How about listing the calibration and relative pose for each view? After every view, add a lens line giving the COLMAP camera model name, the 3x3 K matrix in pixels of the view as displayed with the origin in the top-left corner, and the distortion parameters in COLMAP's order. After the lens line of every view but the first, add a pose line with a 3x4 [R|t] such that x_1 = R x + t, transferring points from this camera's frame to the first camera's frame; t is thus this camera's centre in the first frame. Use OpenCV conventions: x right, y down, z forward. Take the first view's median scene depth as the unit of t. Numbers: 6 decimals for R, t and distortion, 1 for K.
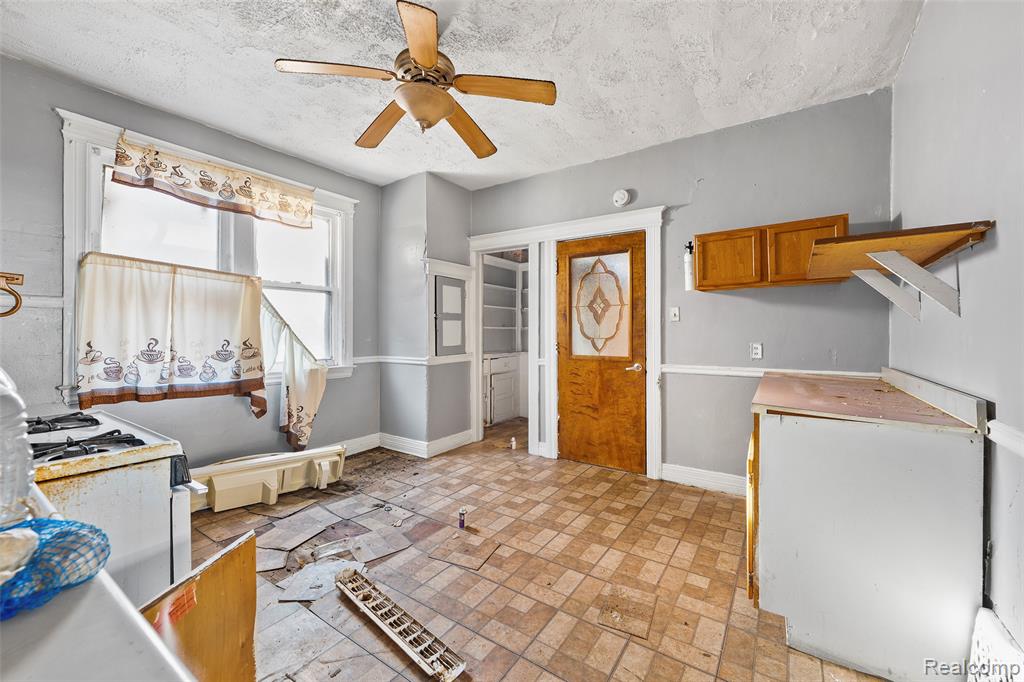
lens RADIAL K [[410.0, 0, 512.6], [0, 410.0, 333.4], [0, 0, 1]] dist [-0.000766, 0.000001]
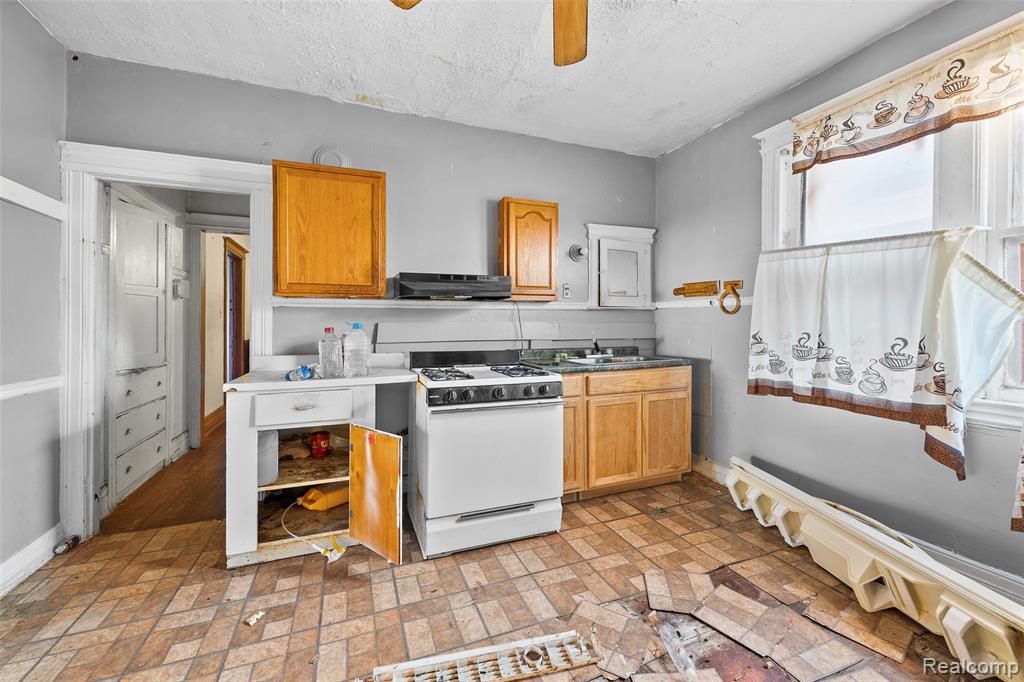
lens RADIAL K [[410.0, 0, 508.6], [0, 410.0, 323.8], [0, 0, 1]] dist [-0.000766, 0.000001]
pose [[-0.567414, -0.002094, -0.823430, 0.218205], [-0.006052, 0.999980, 0.001627, -0.004490], [0.823410, 0.005906, -0.567416, 0.920866]]
